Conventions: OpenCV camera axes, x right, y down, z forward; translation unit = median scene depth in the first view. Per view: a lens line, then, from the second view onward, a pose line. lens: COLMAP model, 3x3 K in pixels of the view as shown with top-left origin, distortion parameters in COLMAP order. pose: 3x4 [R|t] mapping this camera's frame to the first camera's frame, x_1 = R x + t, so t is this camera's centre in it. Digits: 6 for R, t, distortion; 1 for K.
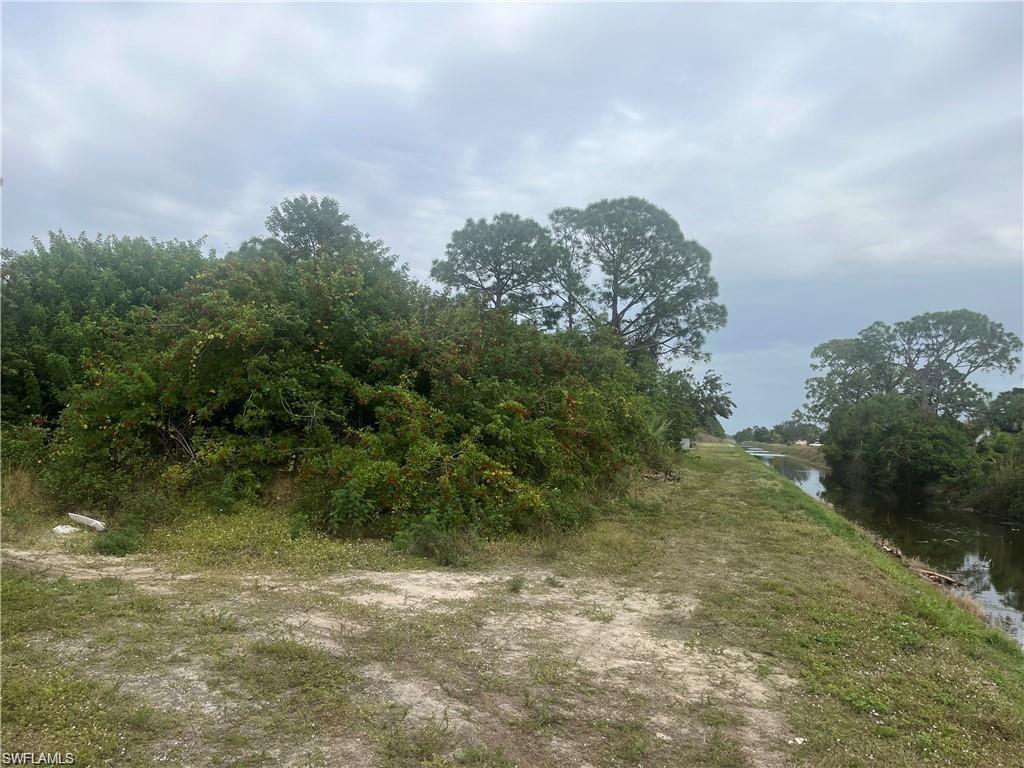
lens RADIAL K [[767.6, 0, 511.6], [0, 767.6, 389.7], [0, 0, 1]] dist [0.021140, -0.002036]
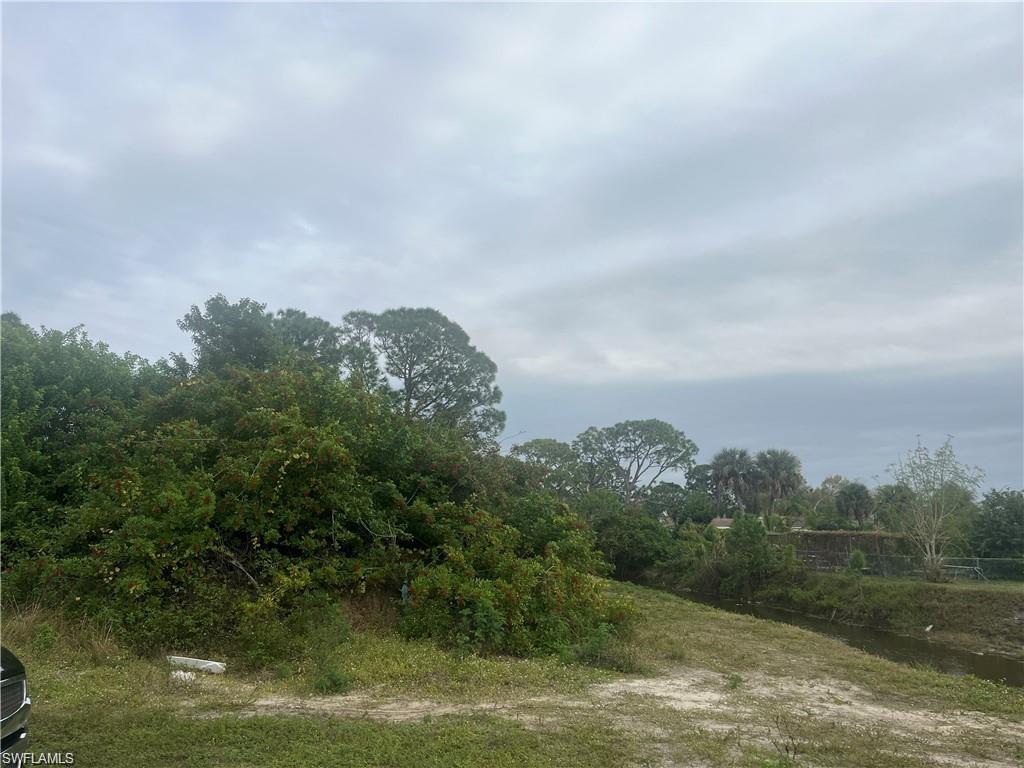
lens RADIAL K [[767.6, 0, 509.6], [0, 767.6, 381.0], [0, 0, 1]] dist [0.021140, -0.002036]
pose [[0.911817, 0.053983, 0.407032, -0.153268], [-0.001179, 0.991660, -0.128878, -0.010774], [-0.410594, 0.117033, 0.904276, -0.001928]]
